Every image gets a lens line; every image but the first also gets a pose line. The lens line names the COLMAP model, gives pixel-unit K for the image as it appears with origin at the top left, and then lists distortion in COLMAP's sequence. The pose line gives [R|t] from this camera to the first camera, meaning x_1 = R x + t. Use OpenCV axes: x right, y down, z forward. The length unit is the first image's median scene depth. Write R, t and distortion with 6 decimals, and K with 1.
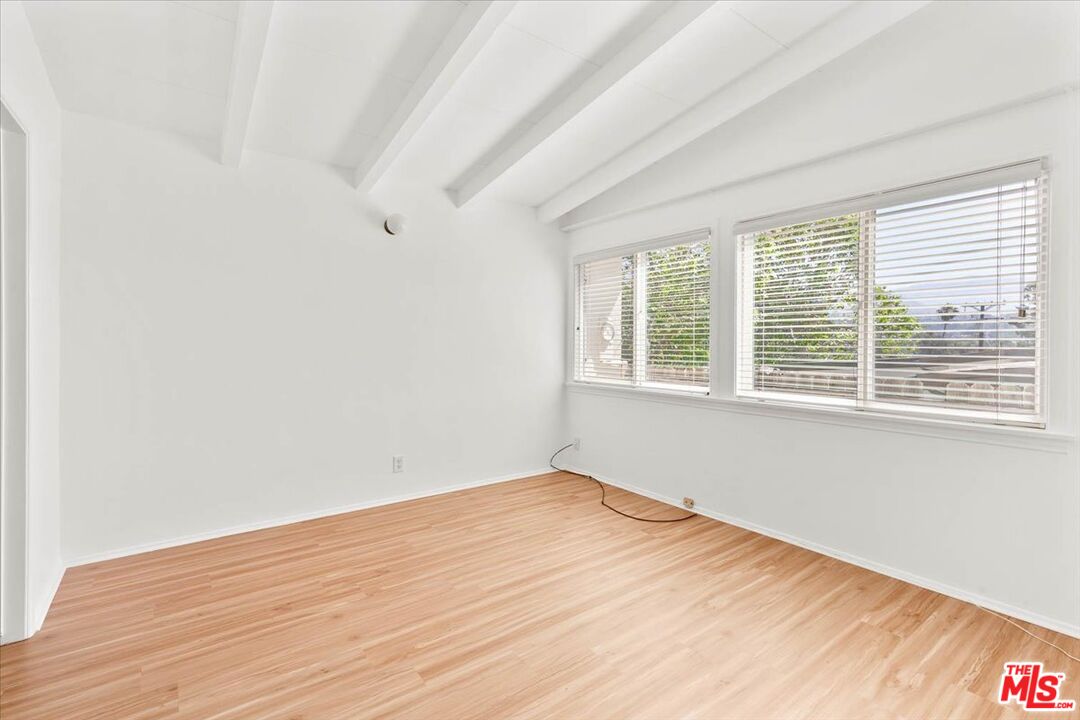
lens RADIAL K [[495.1, 0, 535.8], [0, 495.1, 342.8], [0, 0, 1]] dist [0.004284, -0.000043]
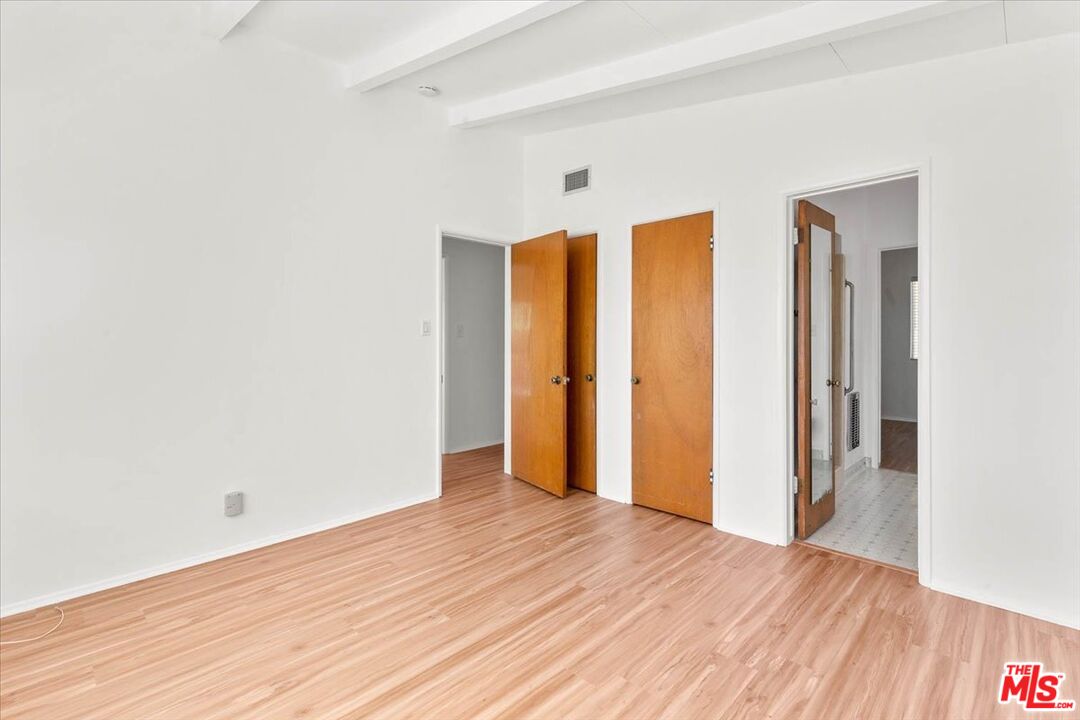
lens RADIAL K [[495.1, 0, 535.8], [0, 495.1, 342.8], [0, 0, 1]] dist [0.004284, -0.000043]
pose [[-0.987652, -0.001743, -0.156656, 0.073814], [-0.003806, 0.999910, 0.012870, -0.003332], [0.156619, 0.013308, -0.987569, 1.646883]]
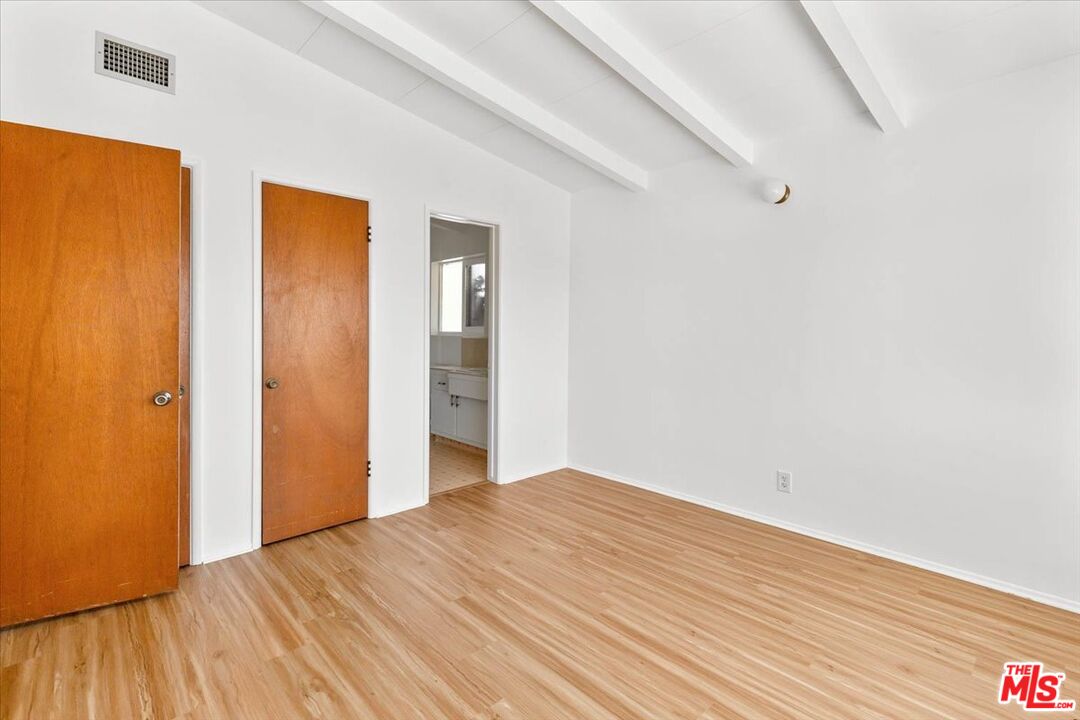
lens RADIAL K [[495.1, 0, 535.8], [0, 495.1, 342.8], [0, 0, 1]] dist [0.004284, -0.000043]
pose [[0.104752, 0.017466, -0.994345, 0.726428], [-0.007108, 0.999833, 0.016813, 0.007607], [0.994473, 0.005307, 0.104859, 0.757342]]
